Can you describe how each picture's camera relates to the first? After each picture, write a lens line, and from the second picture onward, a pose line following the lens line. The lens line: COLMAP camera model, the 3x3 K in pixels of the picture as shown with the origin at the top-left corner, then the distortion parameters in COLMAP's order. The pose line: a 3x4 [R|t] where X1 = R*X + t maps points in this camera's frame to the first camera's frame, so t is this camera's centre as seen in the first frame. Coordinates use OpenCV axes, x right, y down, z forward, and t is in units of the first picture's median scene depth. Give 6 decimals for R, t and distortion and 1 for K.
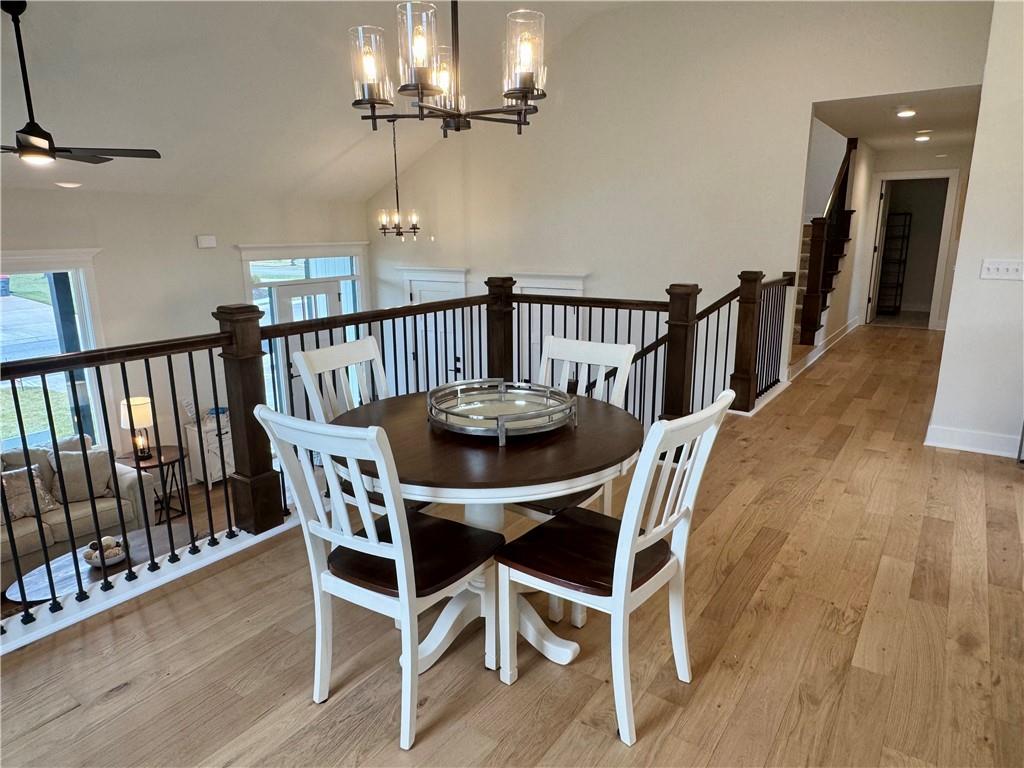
lens RADIAL K [[652.9, 0, 512.0], [0, 652.9, 384.0], [0, 0, 1]] dist [0.001022, 0.000993]
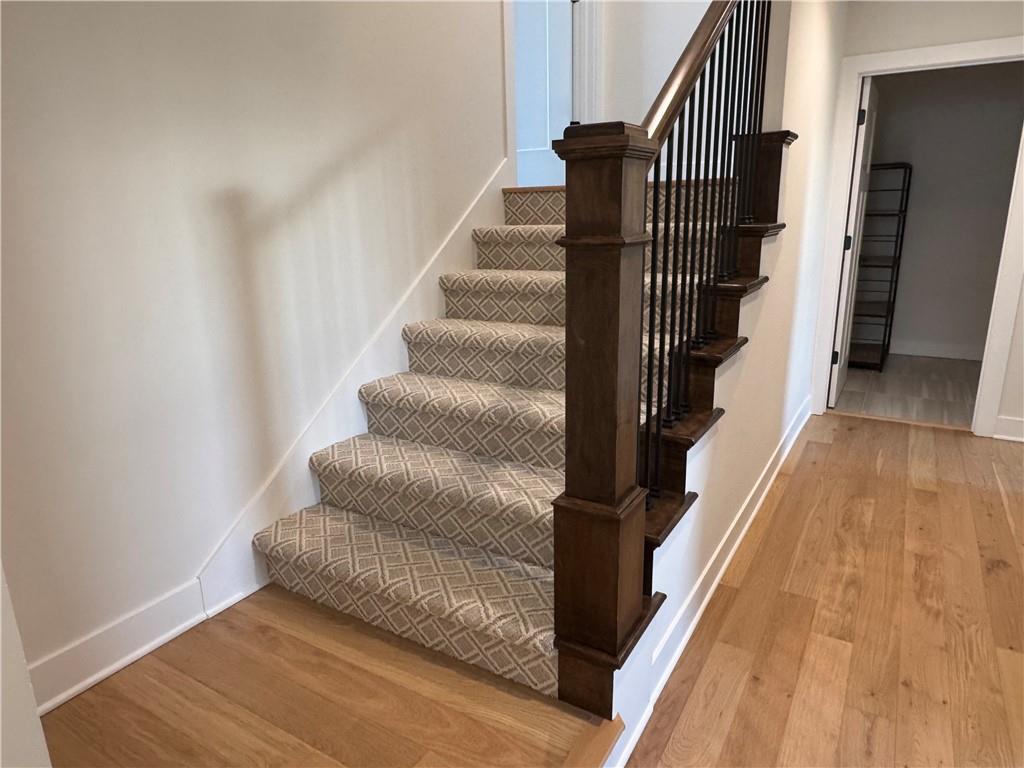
lens RADIAL K [[652.9, 0, 512.0], [0, 652.9, 384.0], [0, 0, 1]] dist [0.001022, 0.000993]
pose [[0.998100, -0.031788, 0.052778, 0.313786], [0.030381, 0.999166, 0.027268, -0.134248], [-0.053601, -0.025613, 0.998234, 0.587690]]
